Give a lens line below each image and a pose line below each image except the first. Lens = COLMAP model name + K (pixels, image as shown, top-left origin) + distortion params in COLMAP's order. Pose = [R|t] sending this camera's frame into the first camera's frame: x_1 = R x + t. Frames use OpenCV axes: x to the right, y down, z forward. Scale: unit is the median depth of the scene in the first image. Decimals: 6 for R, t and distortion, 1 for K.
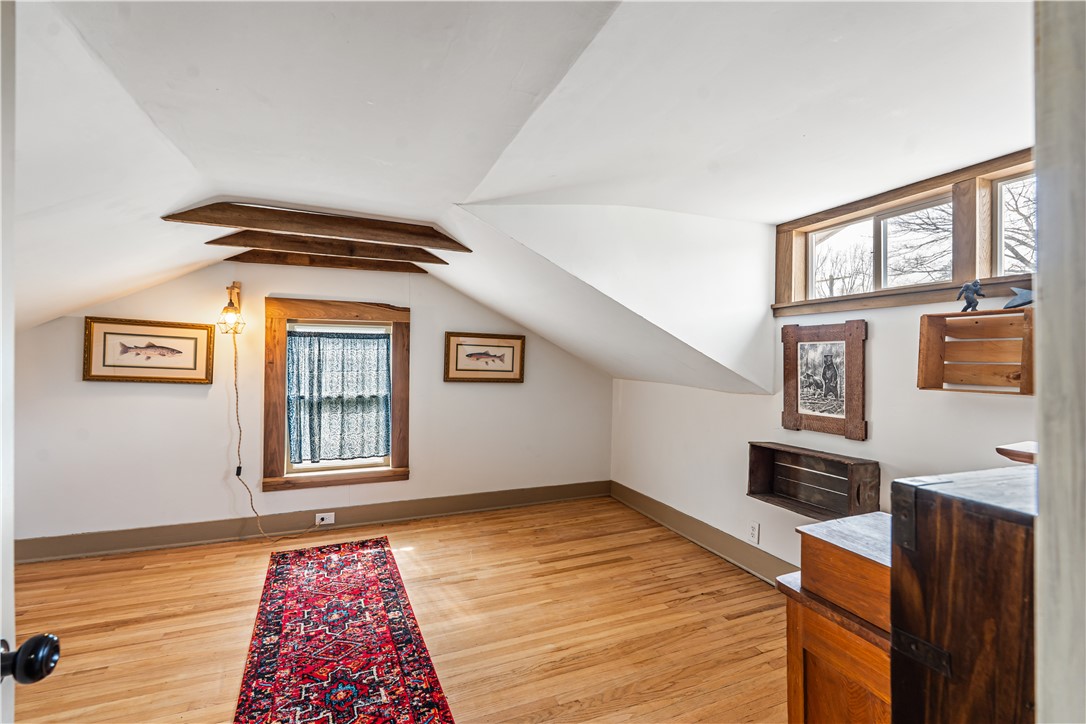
lens RADIAL K [[479.1, 0, 543.6], [0, 479.1, 360.7], [0, 0, 1]] dist [-0.003931, 0.000821]
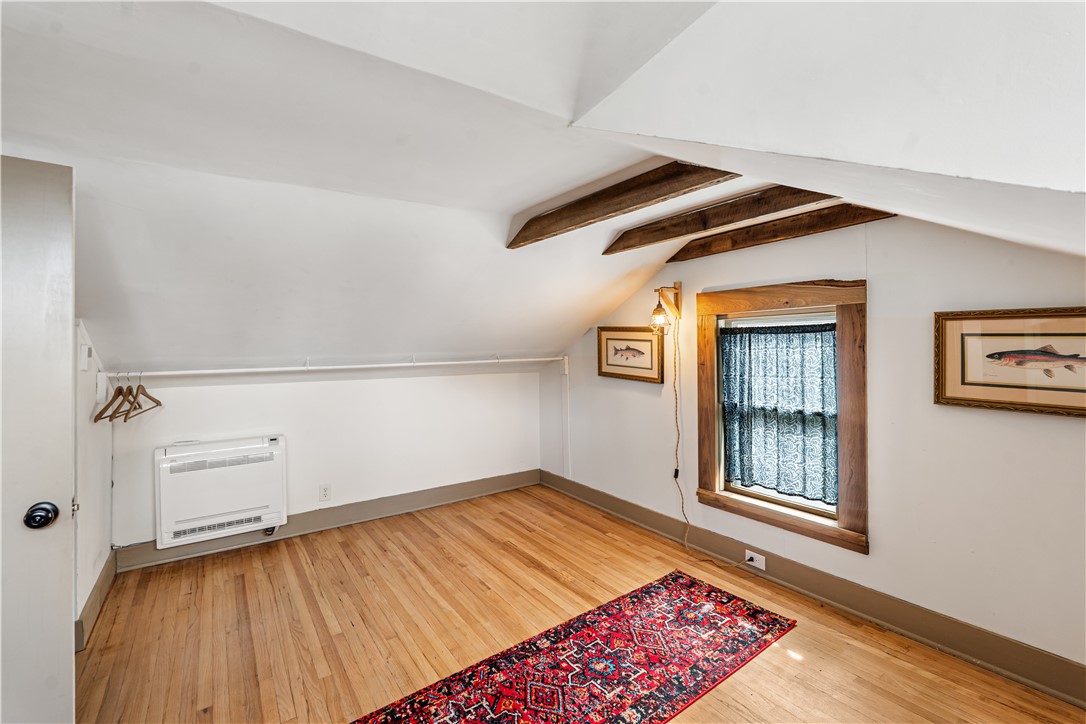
lens RADIAL K [[479.1, 0, 541.9], [0, 479.1, 351.7], [0, 0, 1]] dist [-0.003931, 0.000821]
pose [[0.215724, -0.007869, -0.976423, 0.250687], [-0.002858, 0.999958, -0.008690, -0.010344], [0.976450, 0.004665, 0.215693, 0.477176]]
